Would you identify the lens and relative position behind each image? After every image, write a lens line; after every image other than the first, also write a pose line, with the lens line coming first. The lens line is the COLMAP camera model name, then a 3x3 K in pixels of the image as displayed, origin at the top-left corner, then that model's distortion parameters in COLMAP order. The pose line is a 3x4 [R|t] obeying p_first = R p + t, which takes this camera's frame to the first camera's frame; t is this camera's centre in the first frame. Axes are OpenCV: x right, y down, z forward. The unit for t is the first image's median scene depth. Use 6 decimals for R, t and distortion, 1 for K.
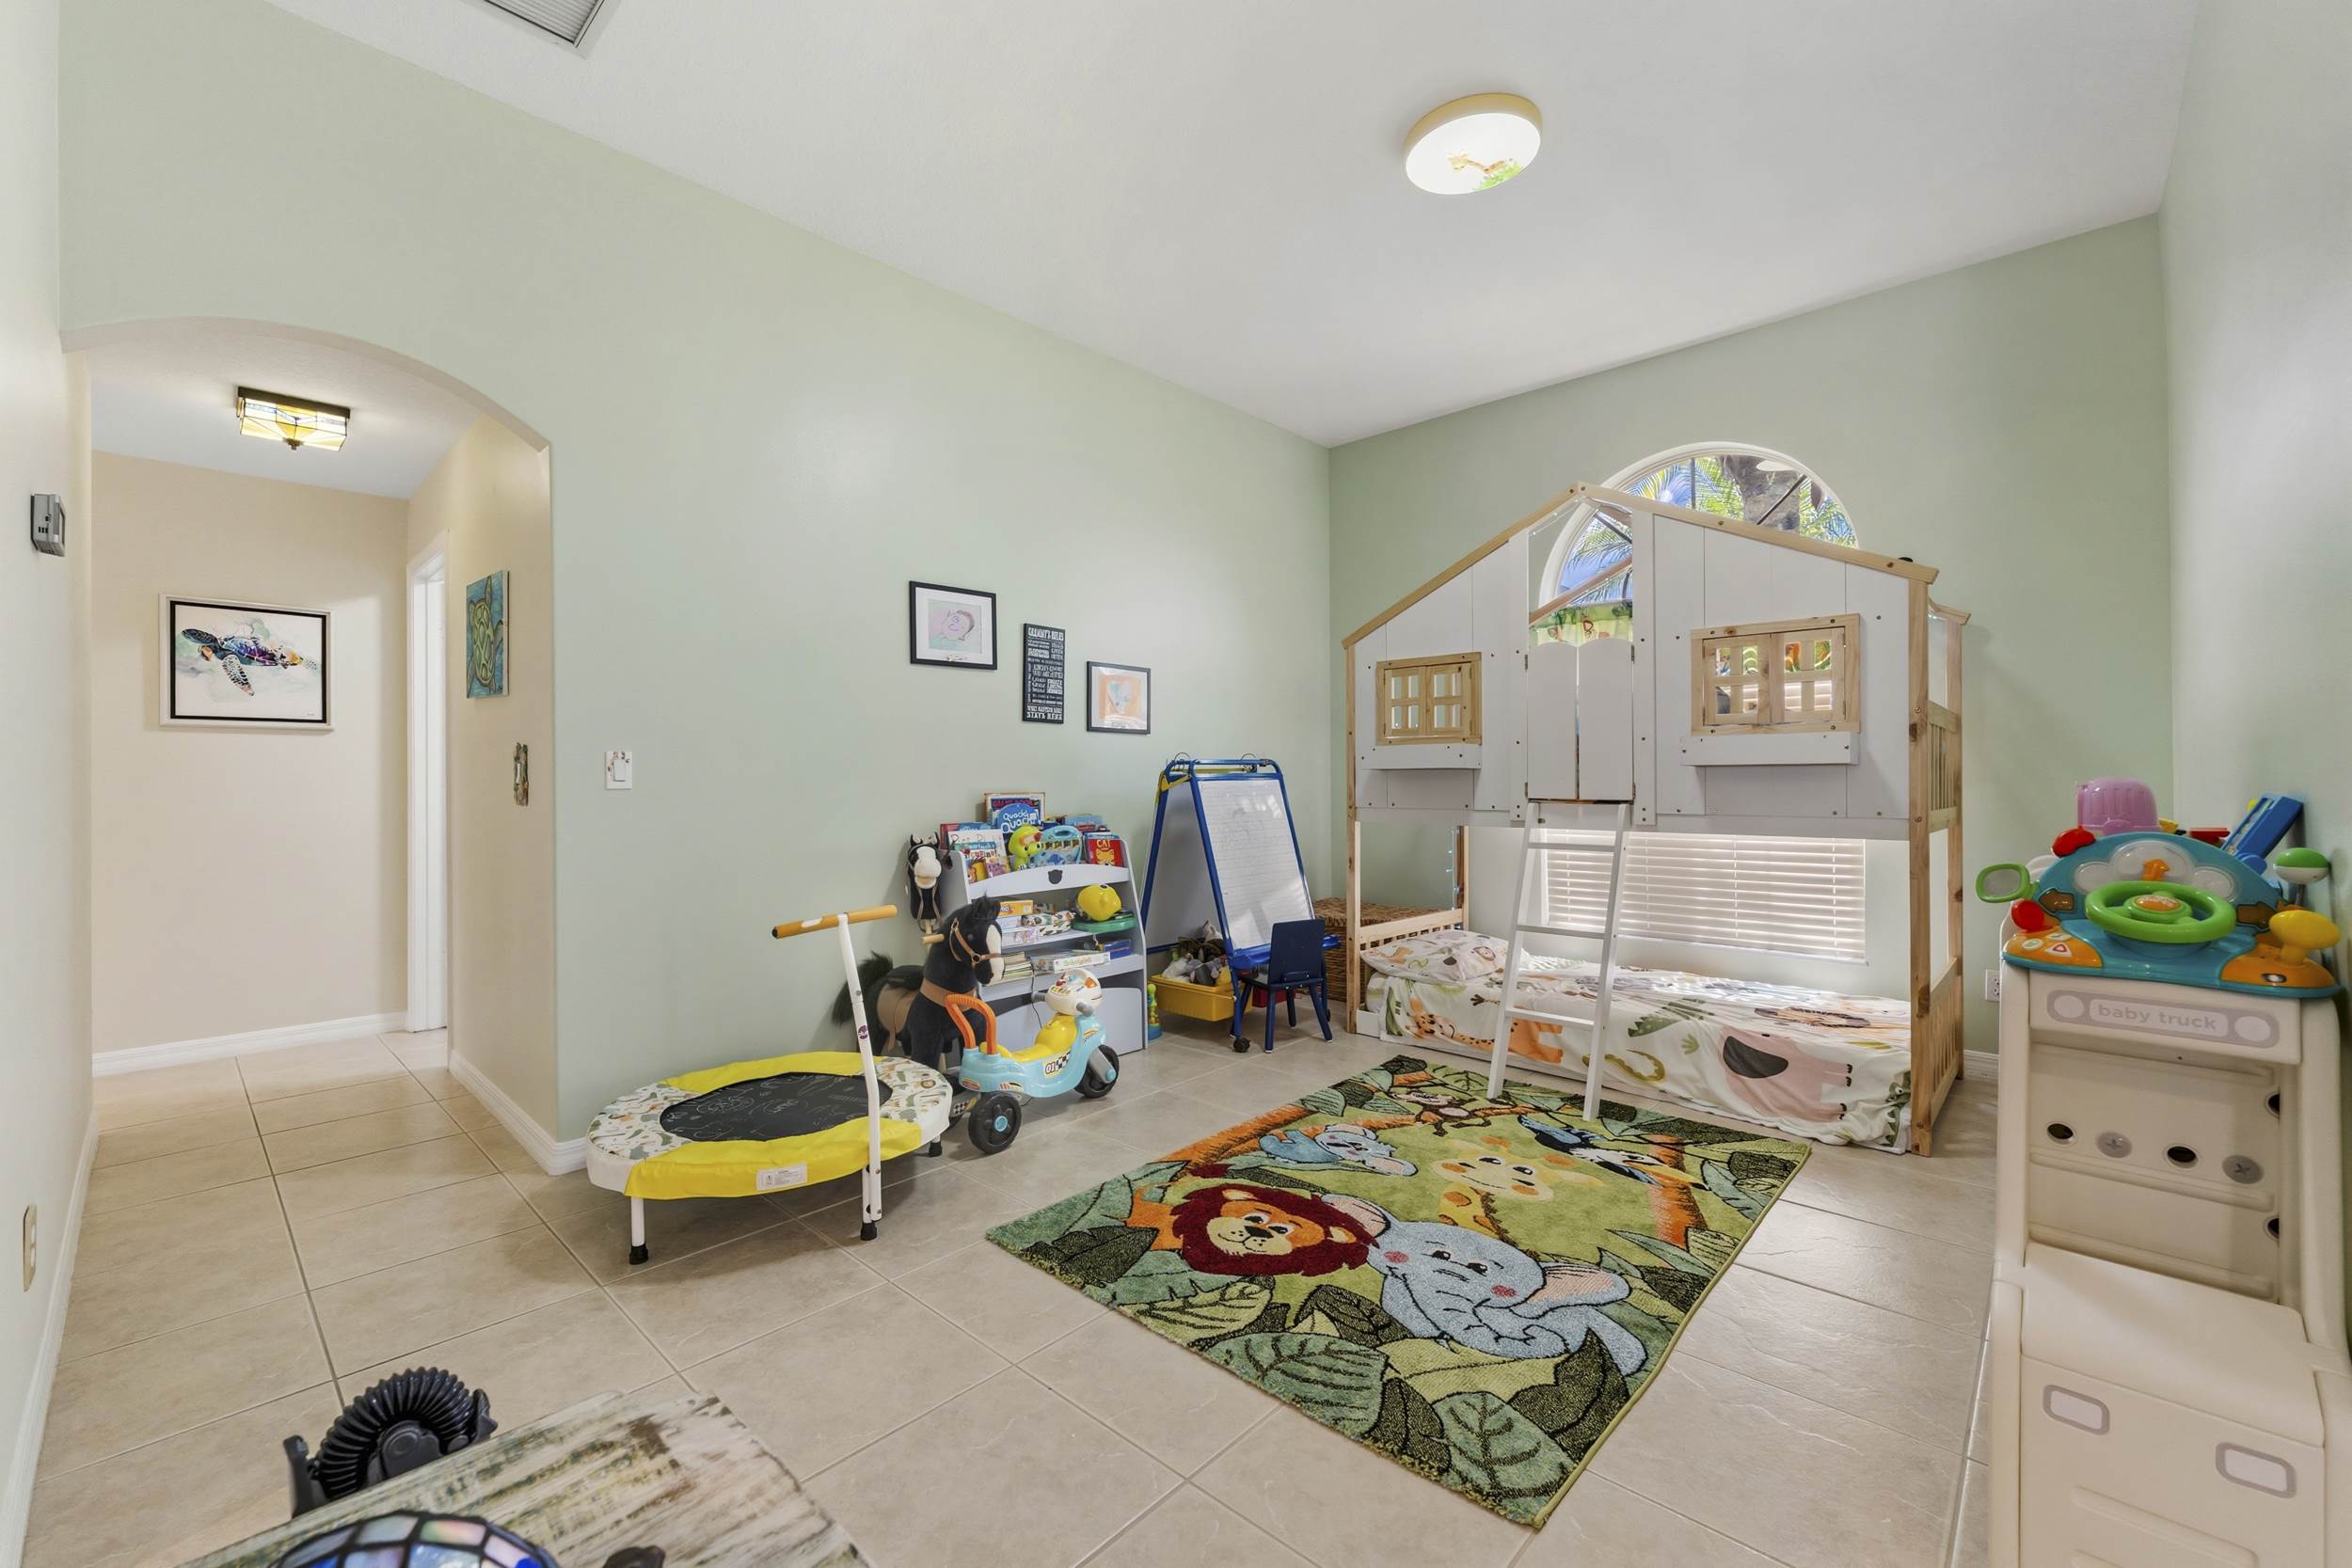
lens RADIAL K [[961.6, 0, 1159.2], [0, 961.6, 778.3], [0, 0, 1]] dist [0.000709, -0.000667]
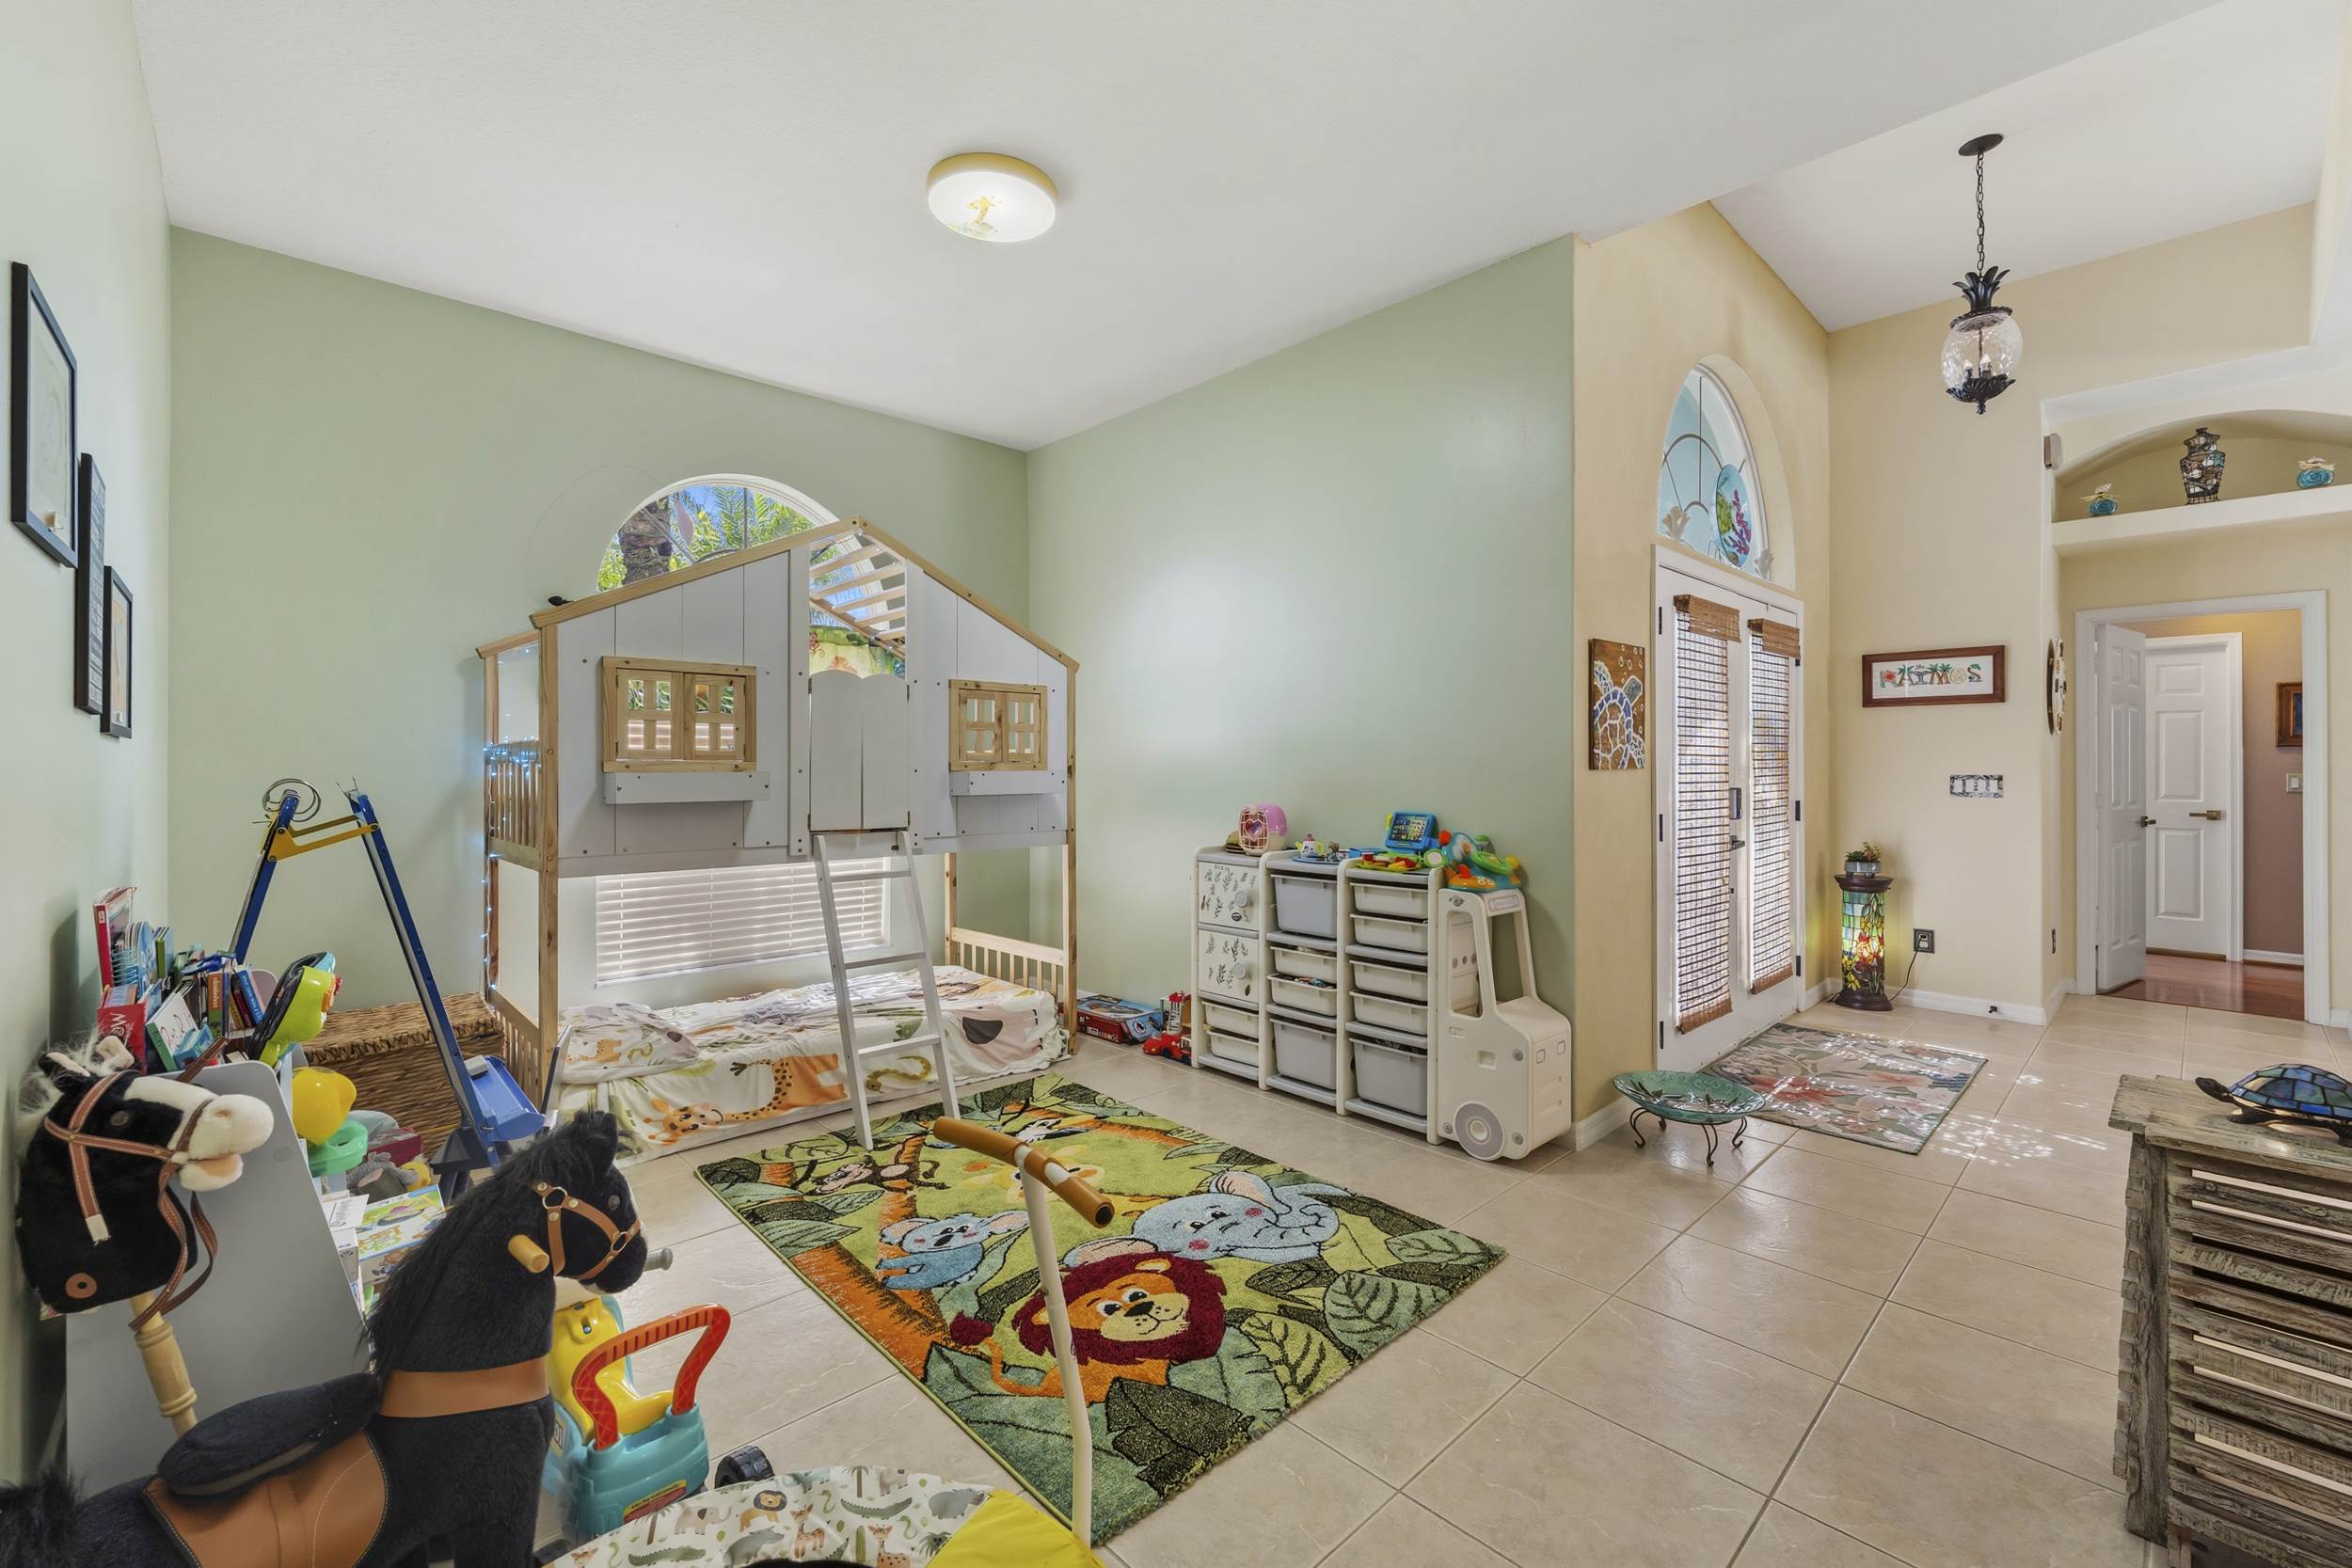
lens RADIAL K [[961.6, 0, 1184.4], [0, 961.6, 770.0], [0, 0, 1]] dist [0.000709, -0.000667]
pose [[0.050013, 0.003796, 0.998741, -0.620764], [0.002892, 0.999988, -0.003946, -0.039799], [-0.998744, 0.003086, 0.050001, 0.670884]]
